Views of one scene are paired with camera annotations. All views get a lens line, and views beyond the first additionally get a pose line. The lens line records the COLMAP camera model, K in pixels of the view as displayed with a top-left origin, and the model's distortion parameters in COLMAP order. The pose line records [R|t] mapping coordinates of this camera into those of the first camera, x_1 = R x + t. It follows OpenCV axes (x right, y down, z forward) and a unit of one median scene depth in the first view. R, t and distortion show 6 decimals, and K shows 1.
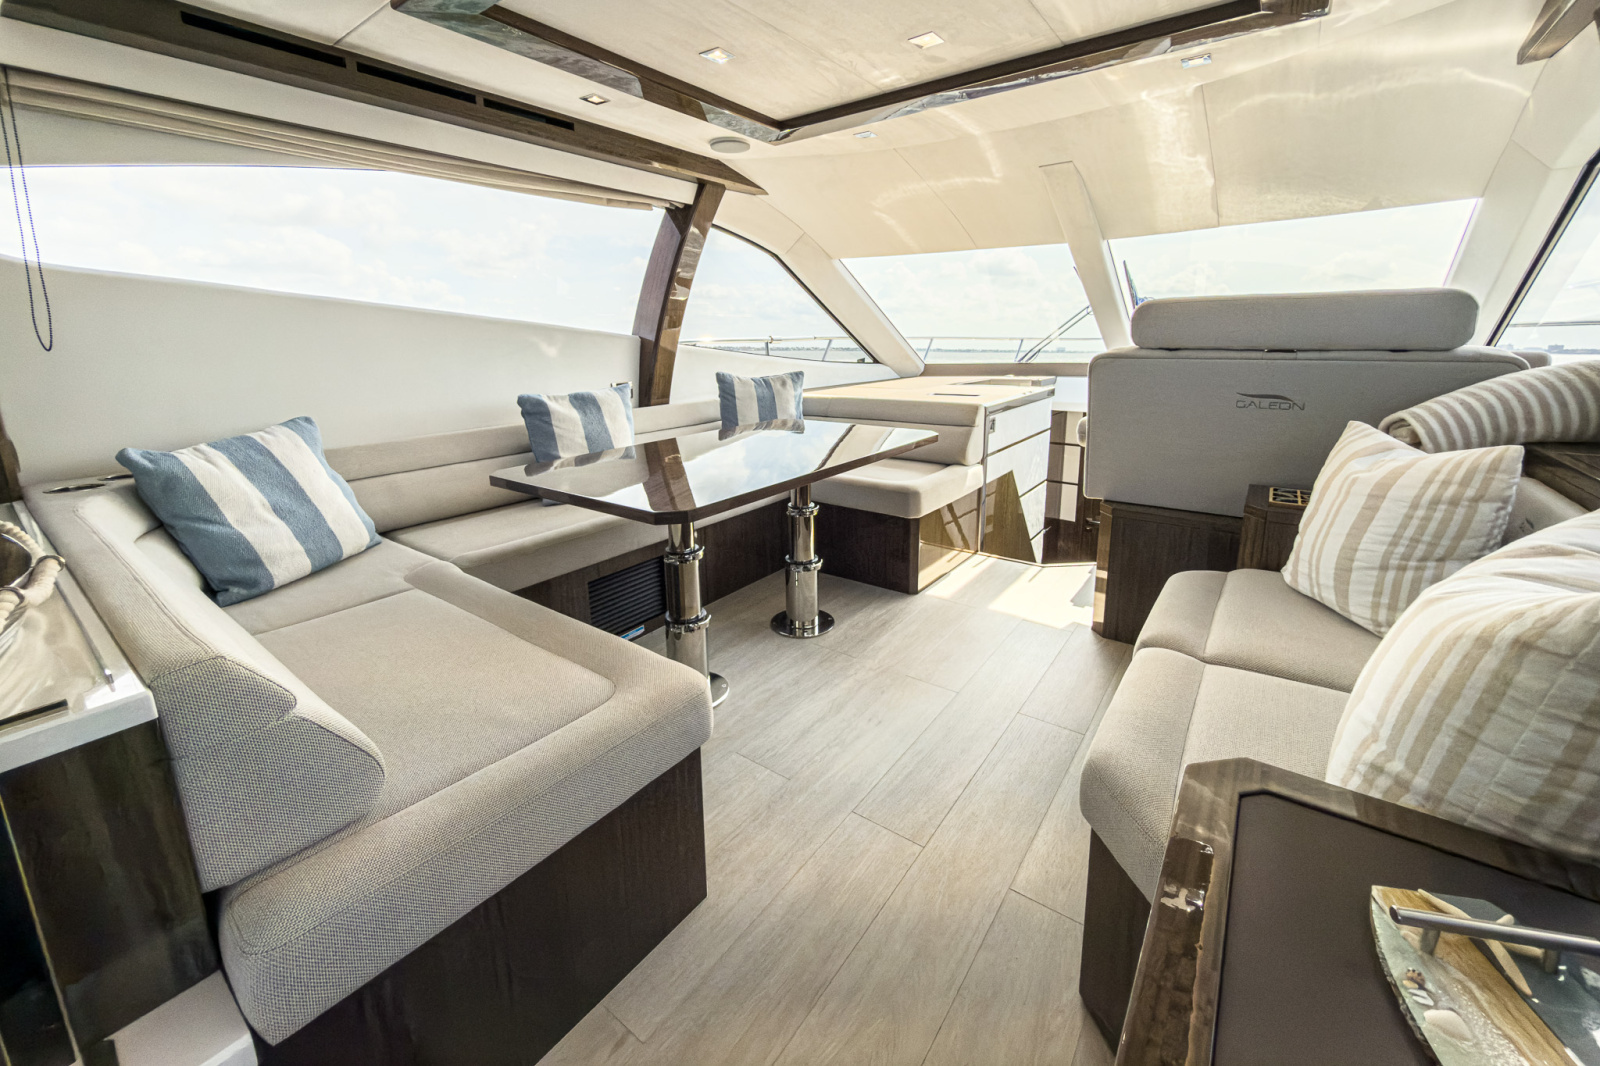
lens RADIAL K [[640.3, 0, 799.3], [0, 640.3, 469.9], [0, 0, 1]] dist [0.000487, 0.000034]
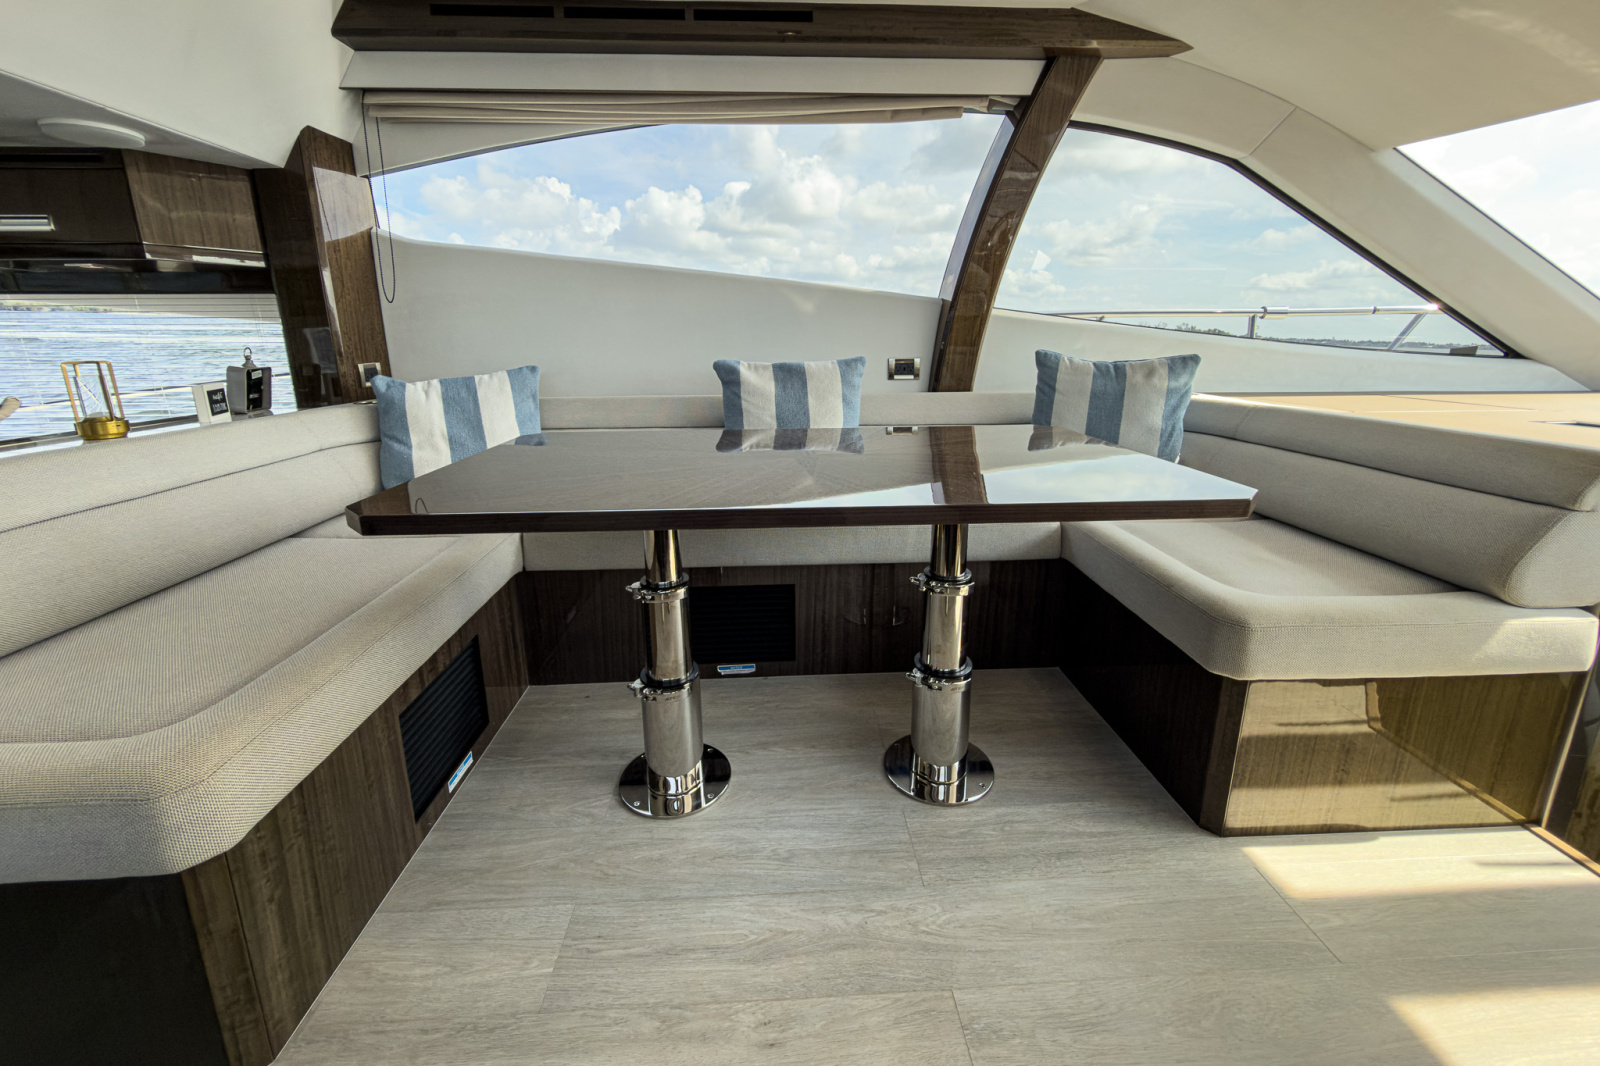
lens RADIAL K [[637.4, 0, 800.9], [0, 637.4, 485.6], [0, 0, 1]] dist [-0.000374, -0.000053]
pose [[0.637926, 0.188963, -0.746554, 0.252627], [-0.163907, 0.980532, 0.108127, -0.047681], [0.752452, 0.053389, 0.656479, 0.404482]]
